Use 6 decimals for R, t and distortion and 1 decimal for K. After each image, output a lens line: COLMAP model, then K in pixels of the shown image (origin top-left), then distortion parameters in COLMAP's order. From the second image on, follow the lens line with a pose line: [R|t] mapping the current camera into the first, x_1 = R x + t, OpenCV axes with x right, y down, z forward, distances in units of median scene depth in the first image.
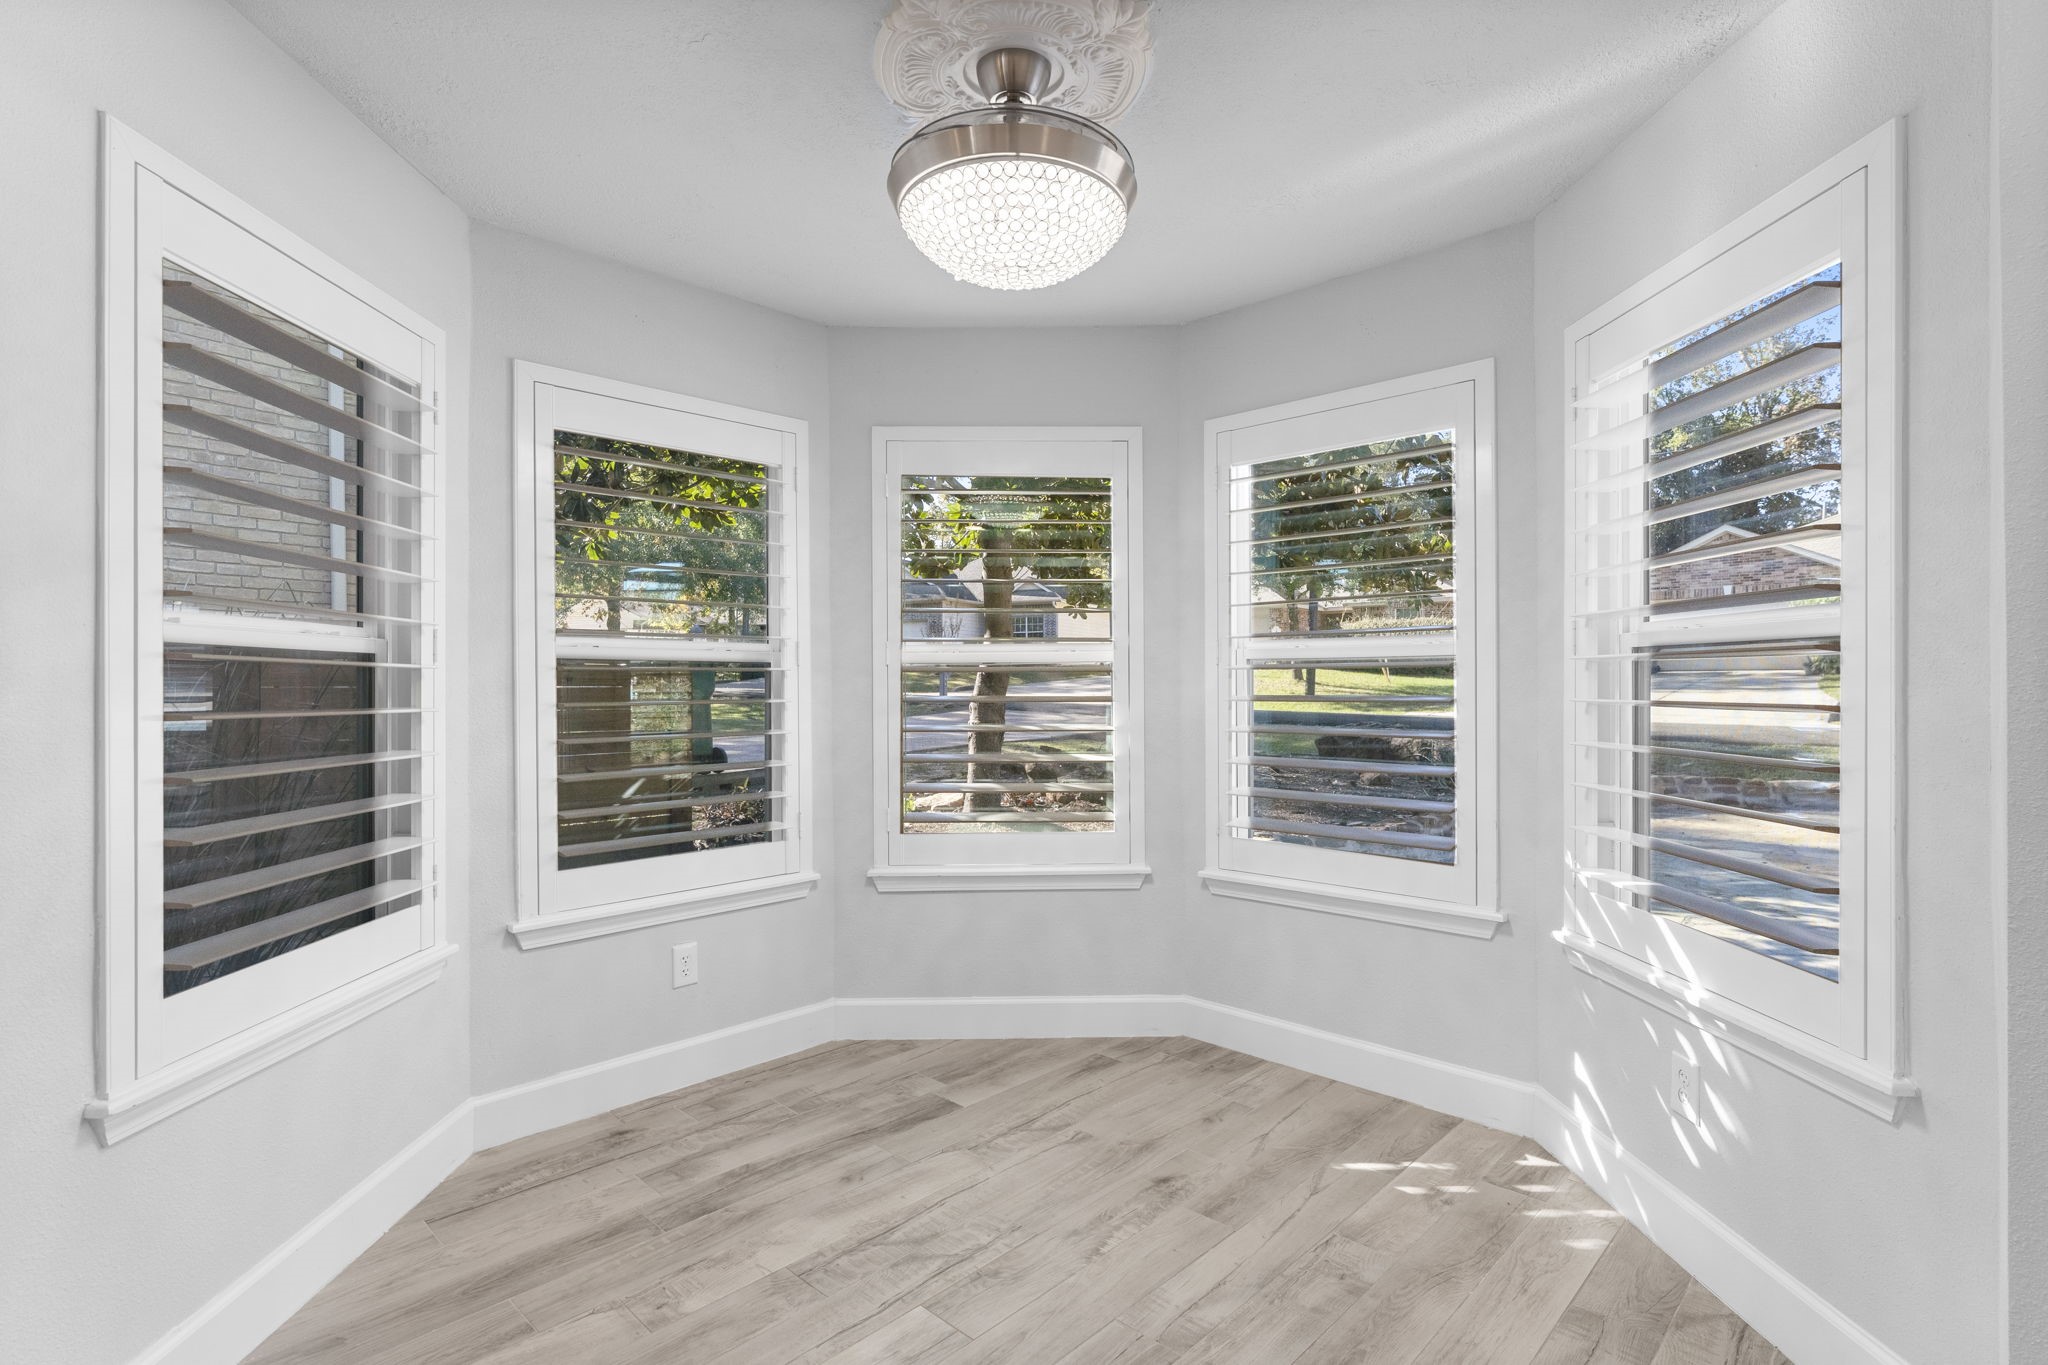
lens RADIAL K [[973.5, 0, 1008.7], [0, 973.5, 682.3], [0, 0, 1]] dist [-0.004119, 0.002613]
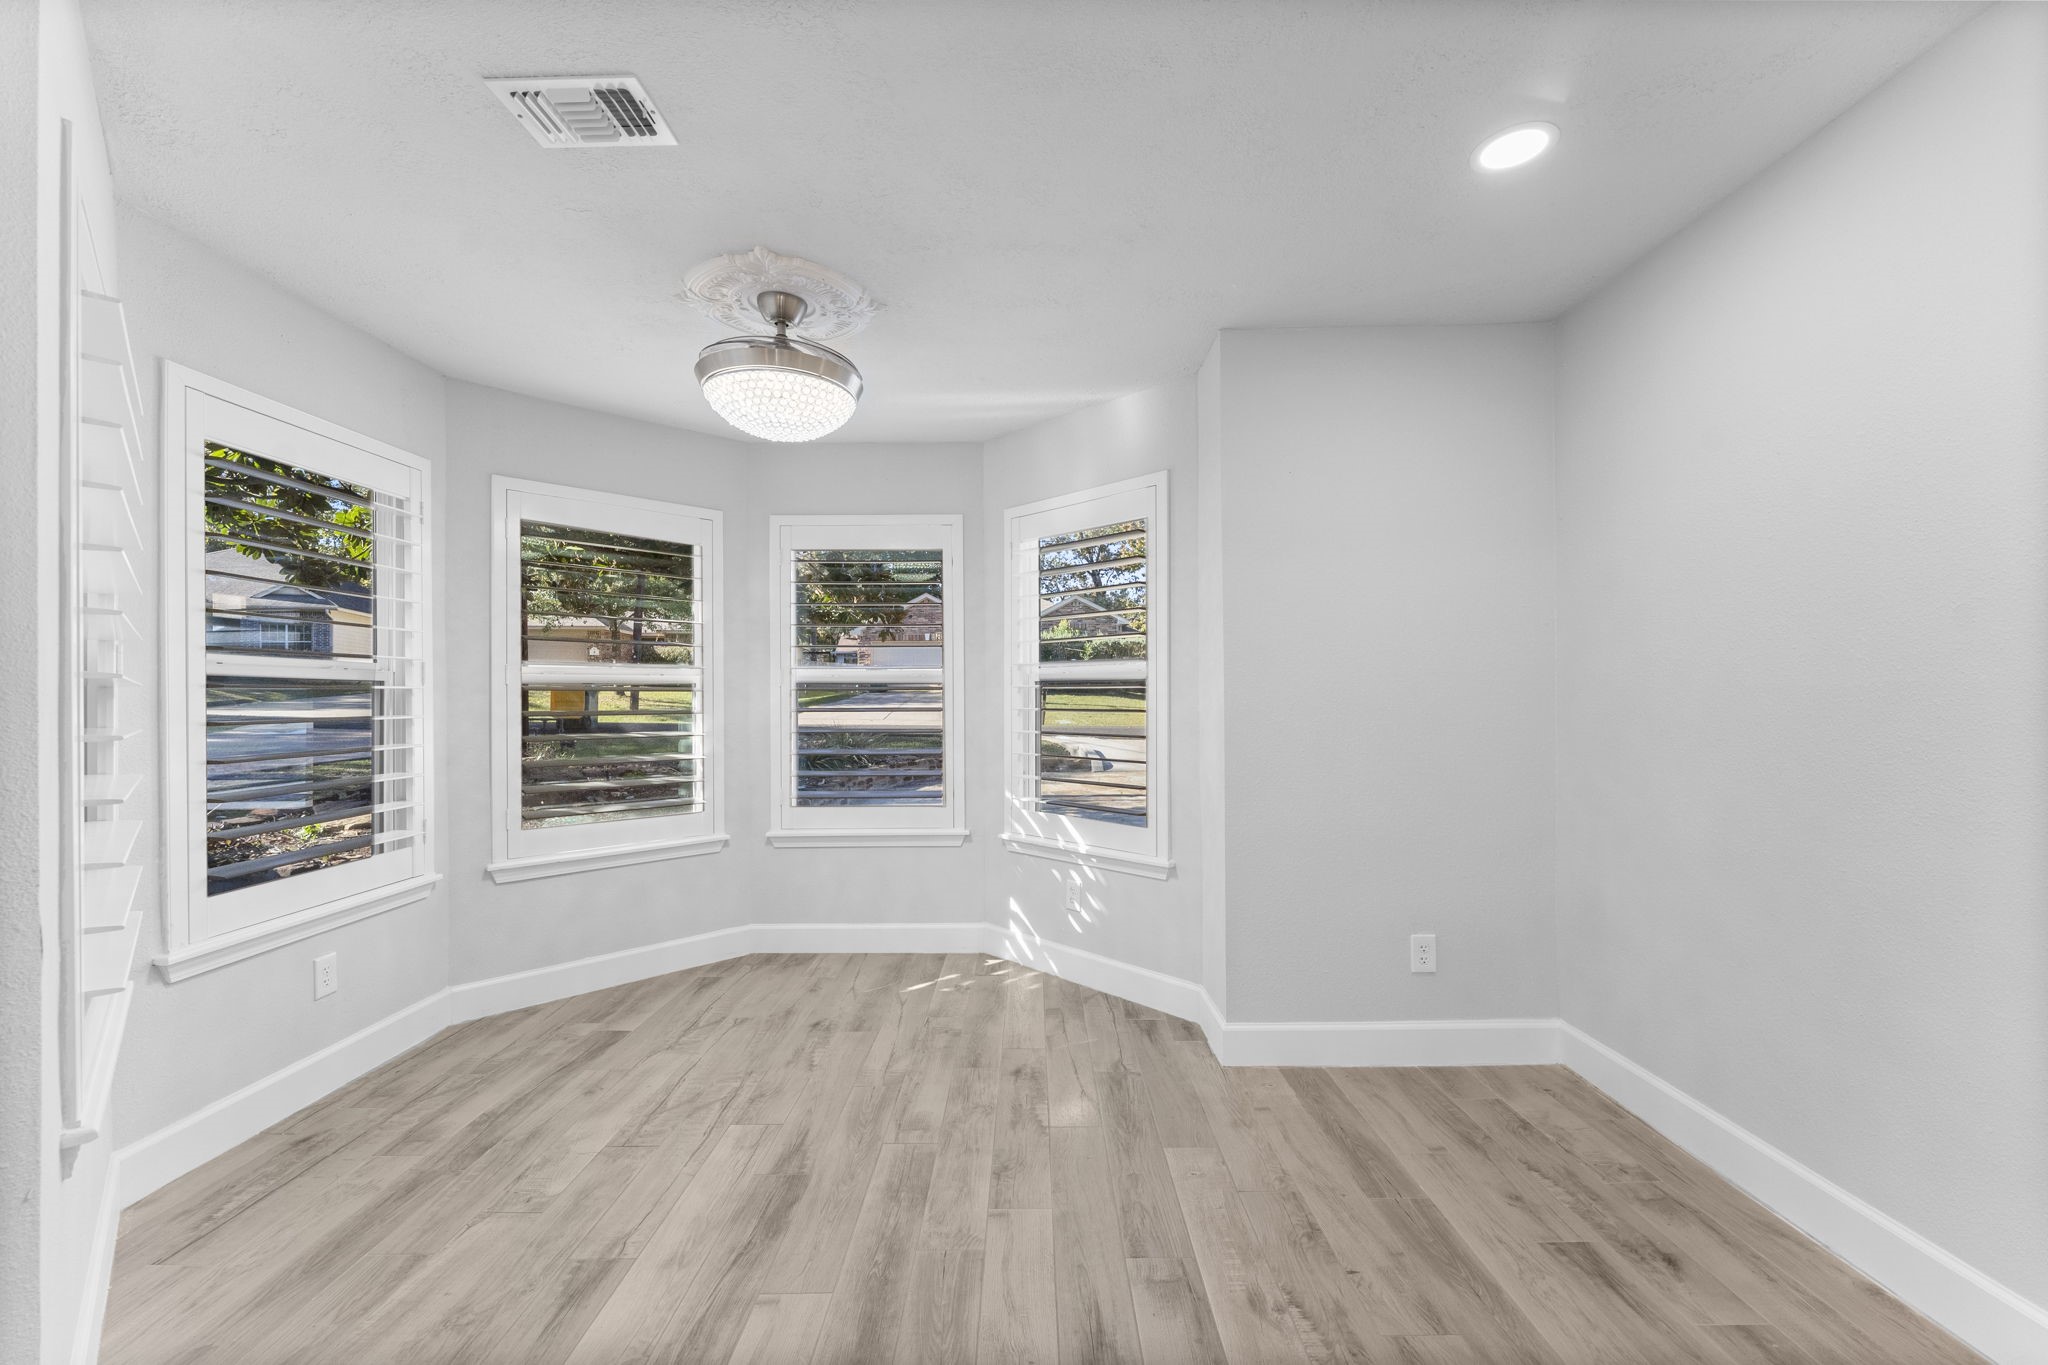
lens RADIAL K [[810.2, 0, 1005.0], [0, 810.2, 688.7], [0, 0, 1]] dist [-0.000254, -0.000138]
pose [[0.738457, 0.007930, 0.674254, -0.437014], [-0.000018, 0.999931, -0.011741, -0.002052], [-0.674301, 0.008658, 0.738406, -0.133463]]
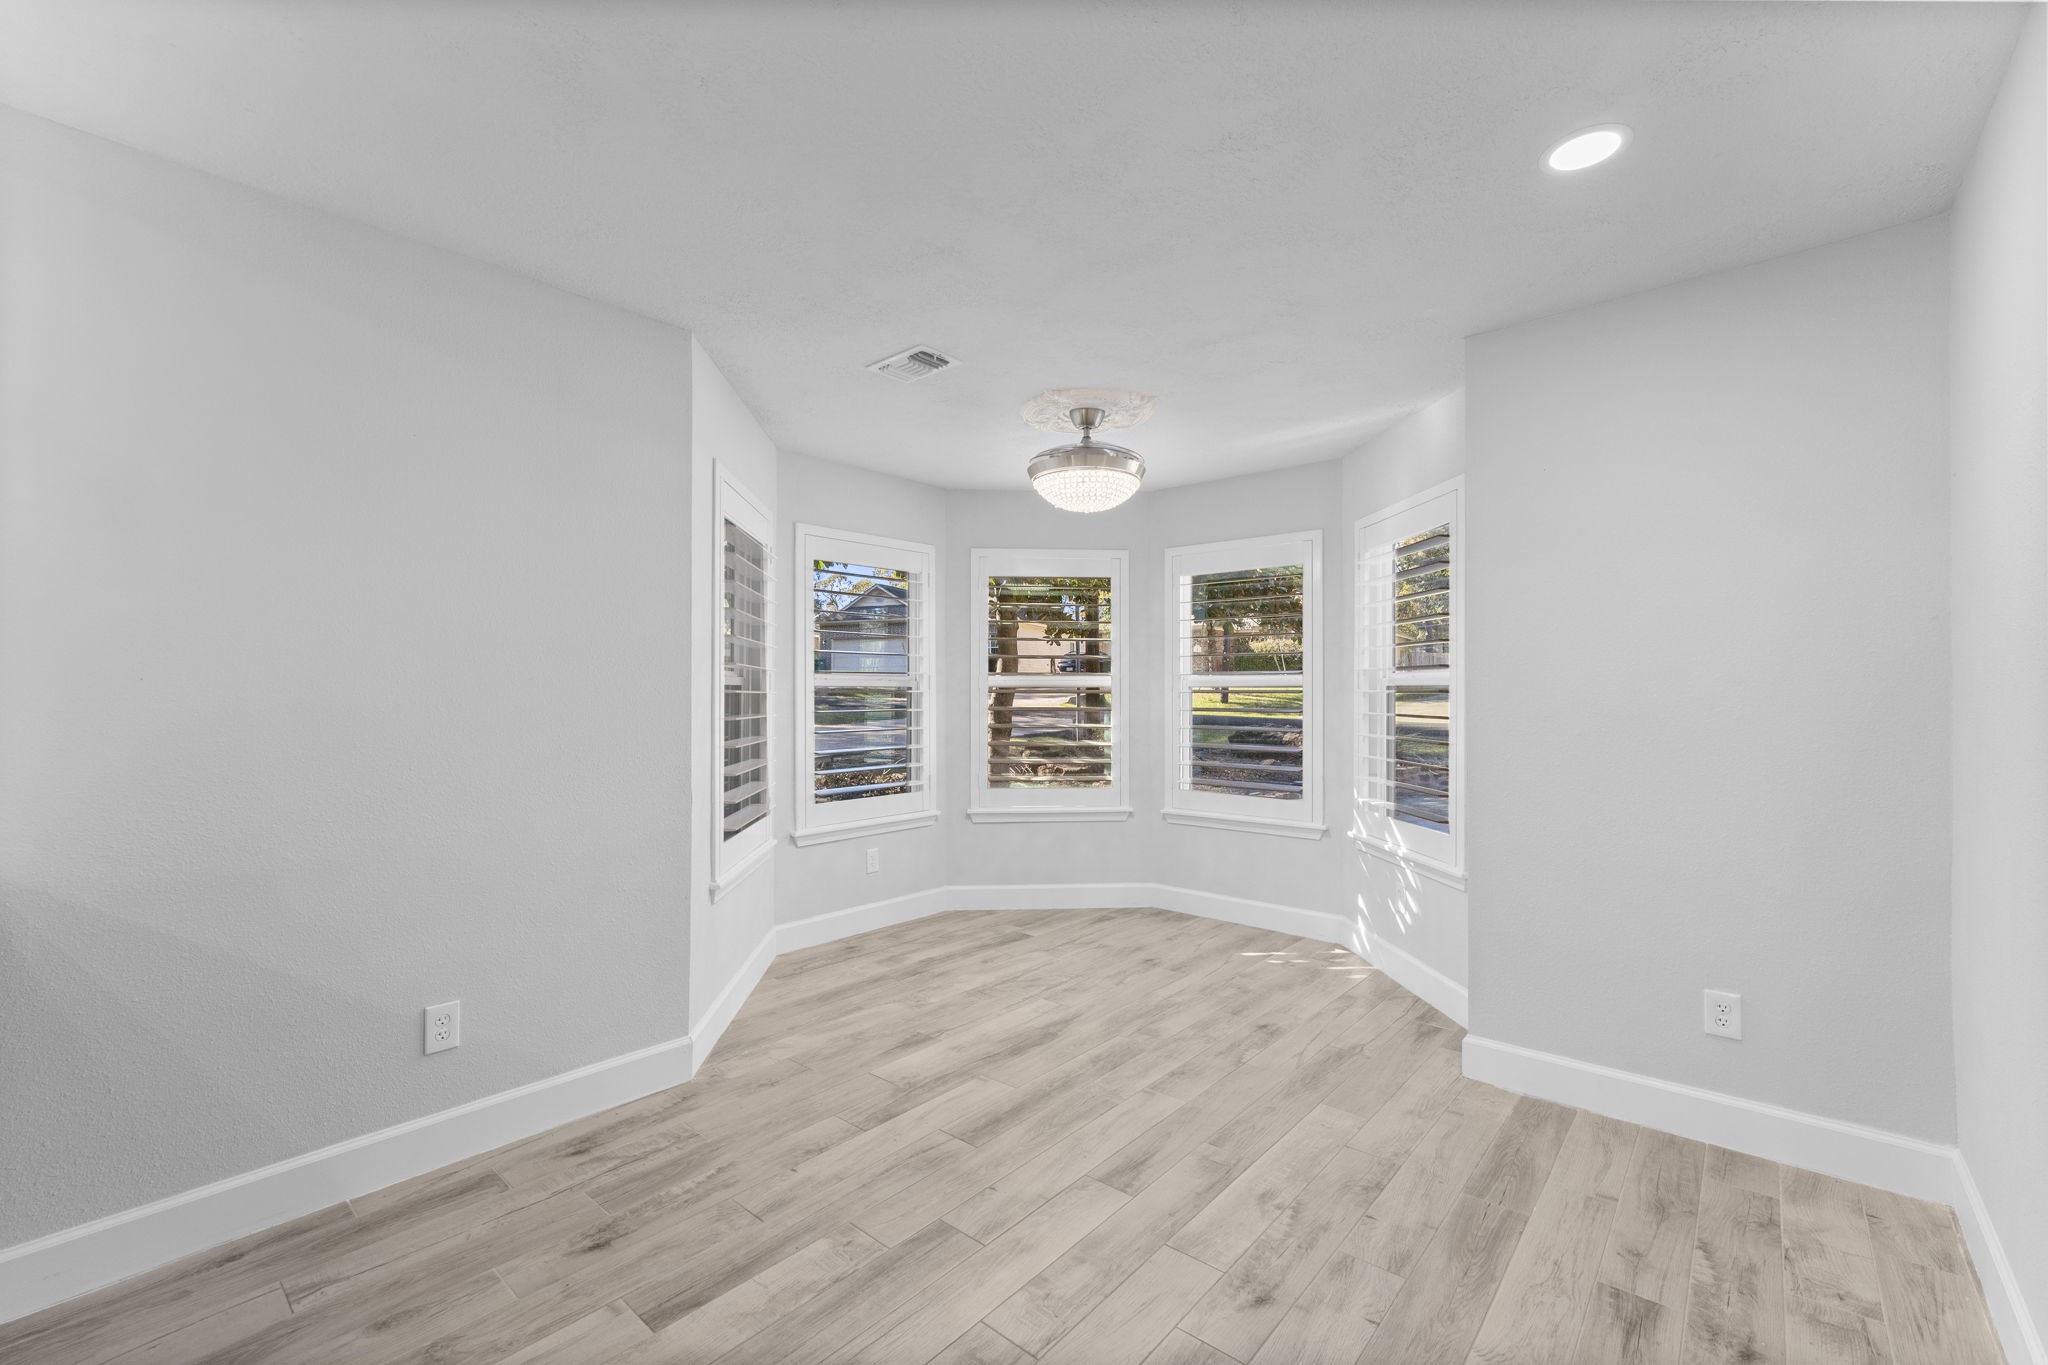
lens RADIAL K [[810.2, 0, 1012.5], [0, 810.2, 680.9], [0, 0, 1]] dist [-0.000254, -0.000138]
pose [[0.998980, 0.006329, 0.044706, -0.169214], [-0.005818, 0.999917, -0.011539, -0.020602], [-0.044776, 0.011267, 0.998934, -0.542949]]
